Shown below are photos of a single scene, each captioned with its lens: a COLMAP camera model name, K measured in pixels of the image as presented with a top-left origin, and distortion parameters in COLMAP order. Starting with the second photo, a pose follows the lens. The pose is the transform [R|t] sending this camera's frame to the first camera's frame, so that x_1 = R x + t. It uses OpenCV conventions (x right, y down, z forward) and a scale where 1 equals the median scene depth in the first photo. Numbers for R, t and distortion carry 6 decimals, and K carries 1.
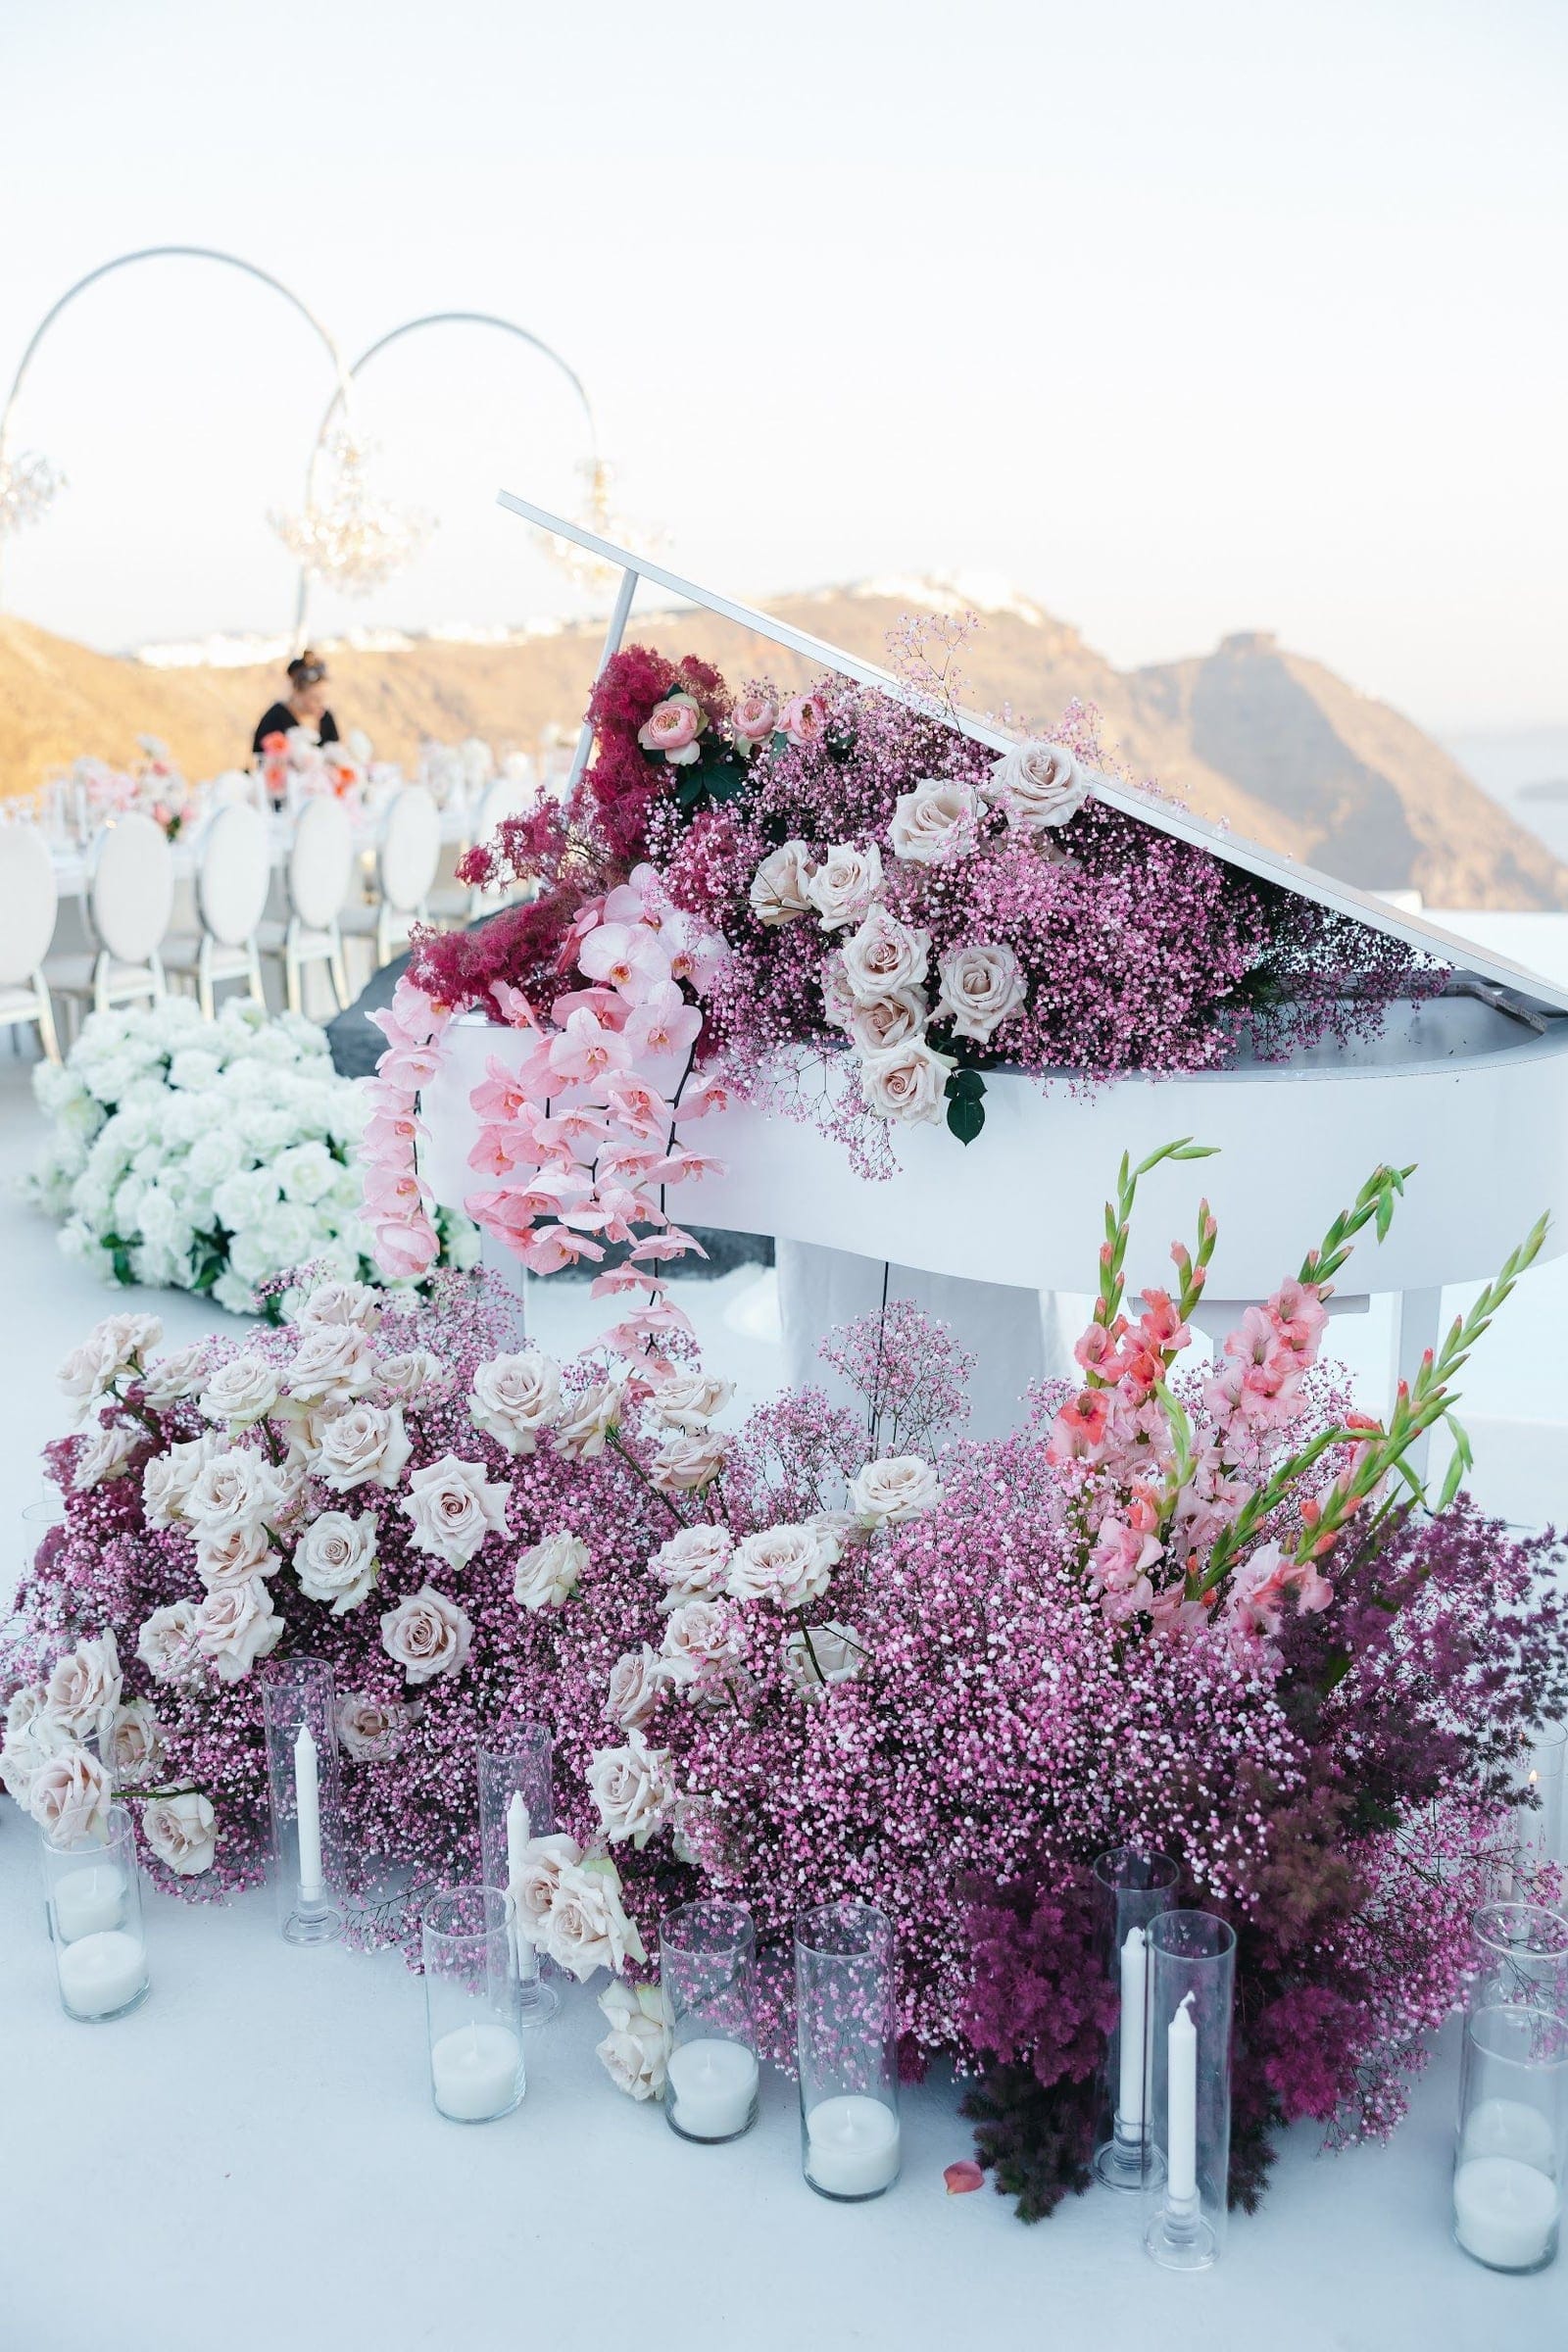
lens RADIAL K [[2245.6, 0, 822.4], [0, 2245.6, 1192.5], [0, 0, 1]] dist [0.006338, 0.000000]
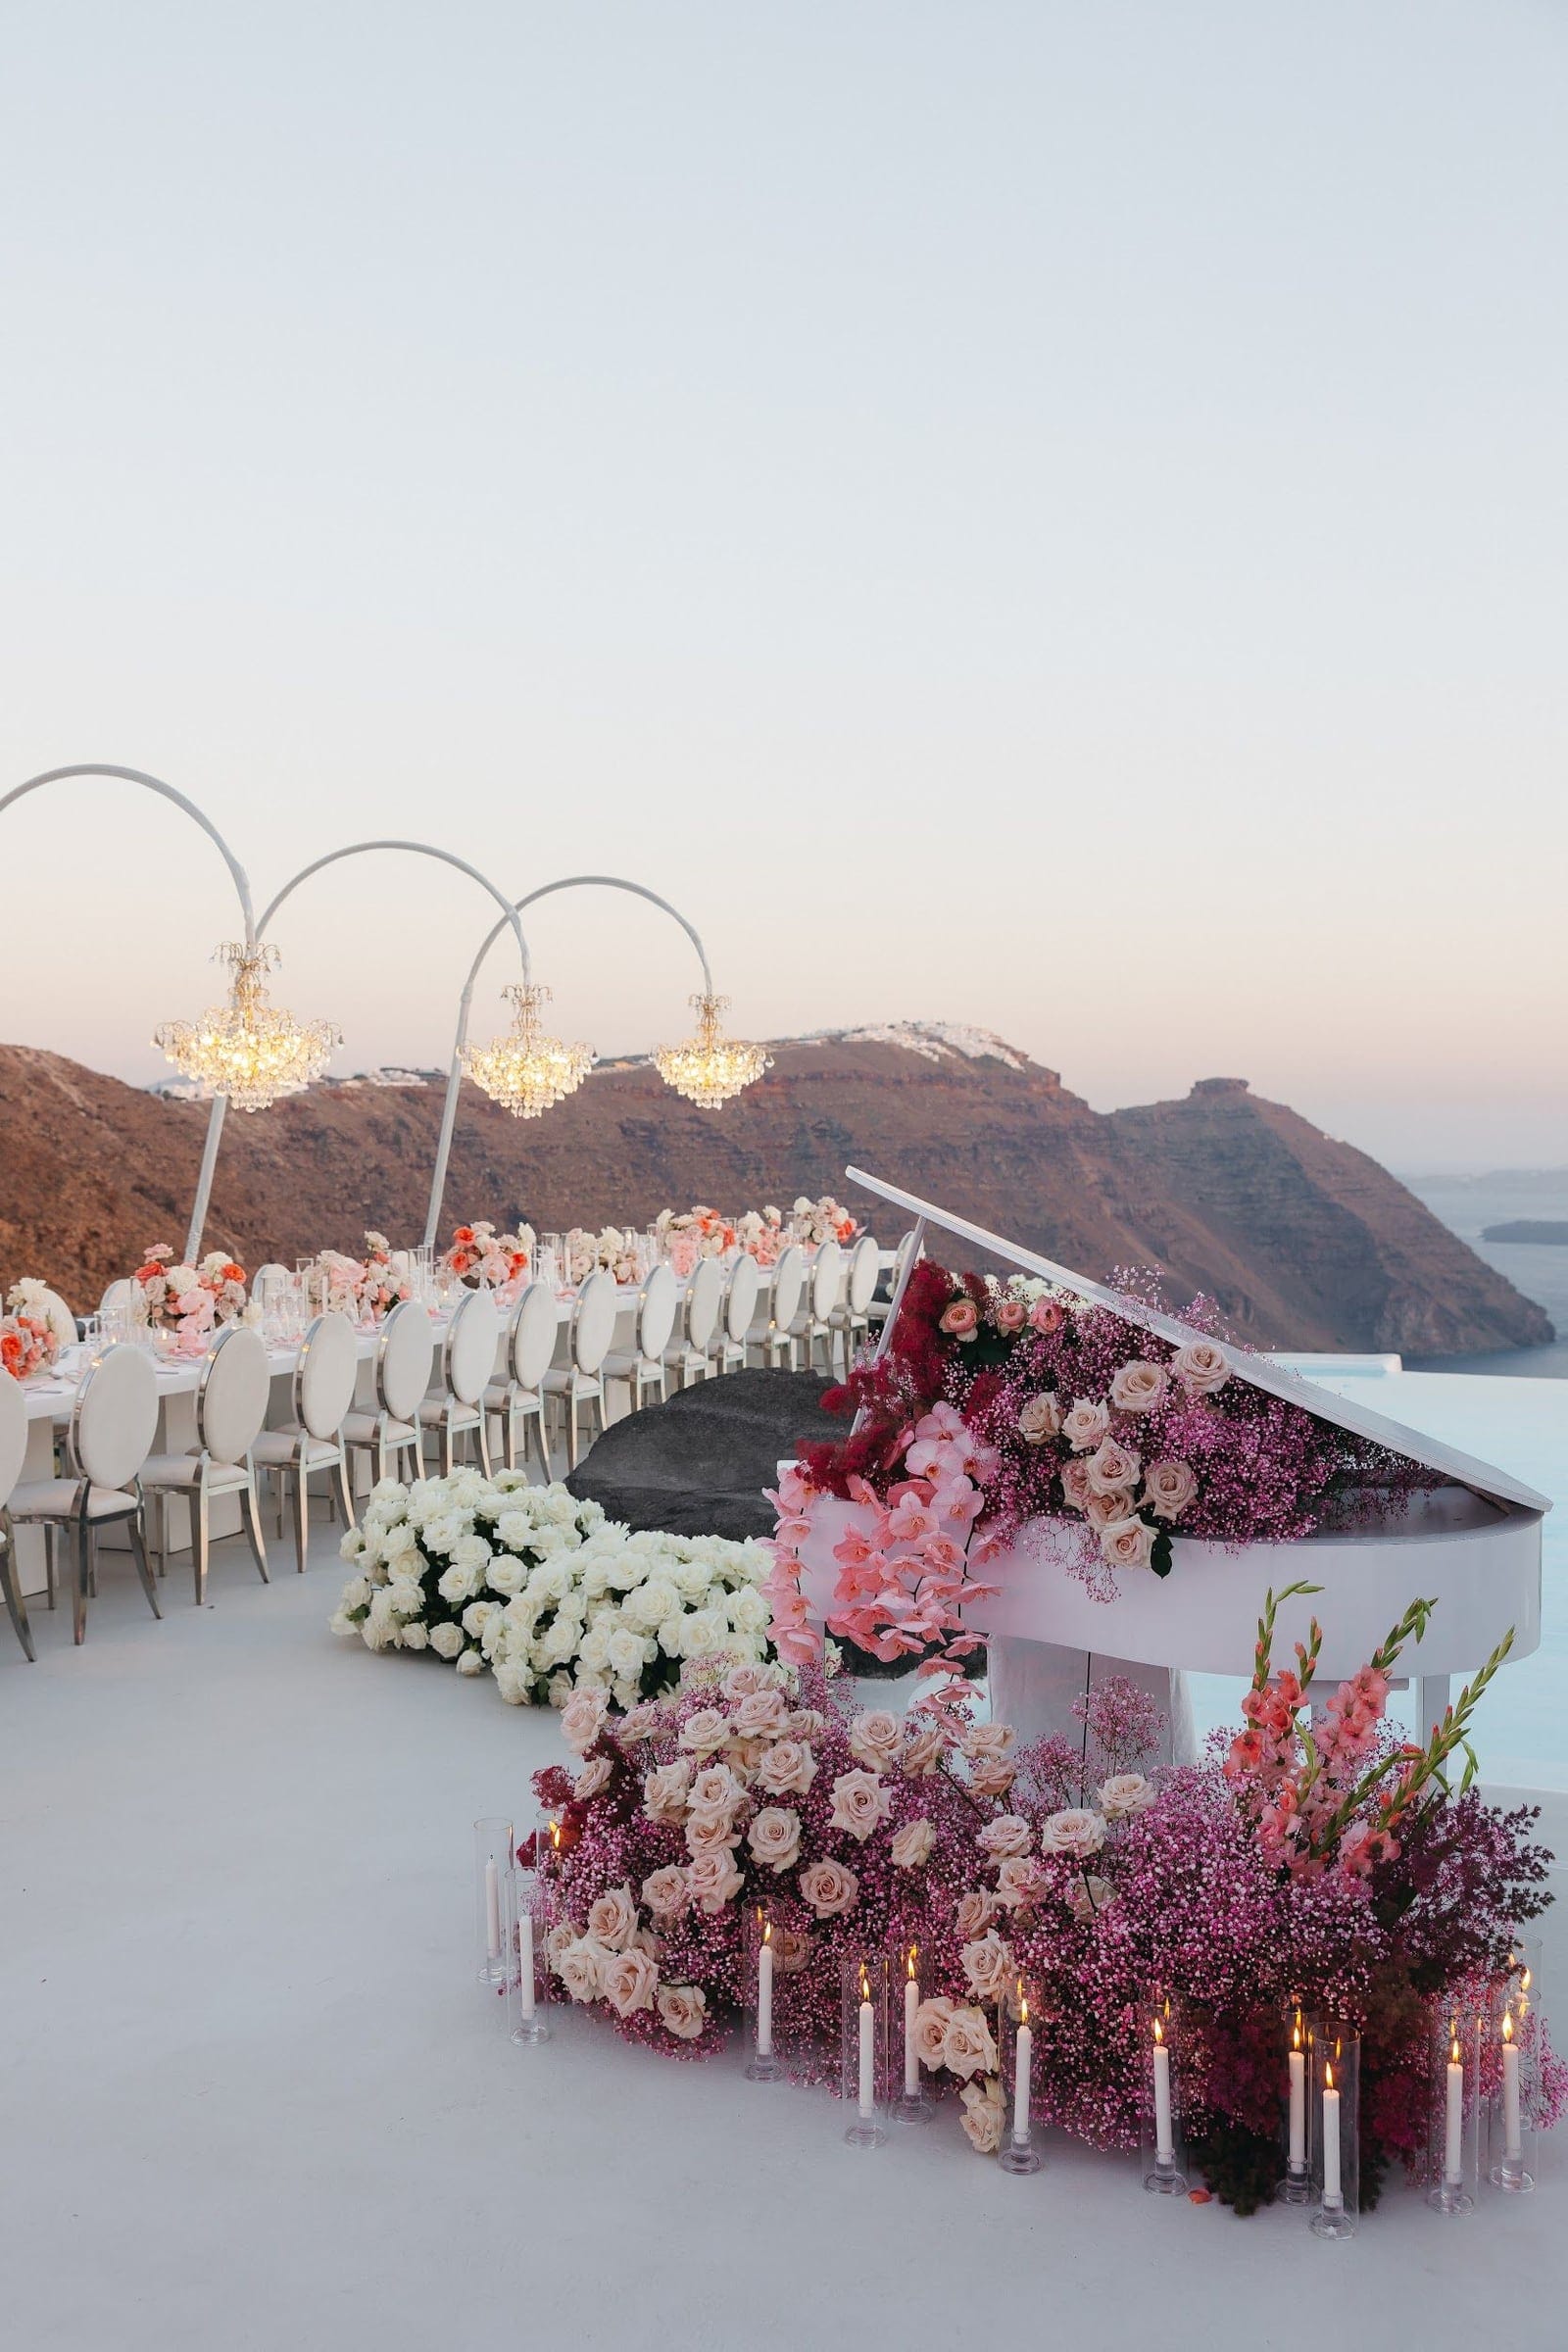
lens RADIAL K [[2245.6, 0, 765.8], [0, 2245.6, 1190.0], [0, 0, 1]] dist [0.006338, 0.000000]
pose [[0.999870, 0.009337, -0.013114, -0.210047], [-0.011610, 0.982548, -0.185647, 0.005564], [0.011152, 0.185775, 0.982529, -0.690136]]
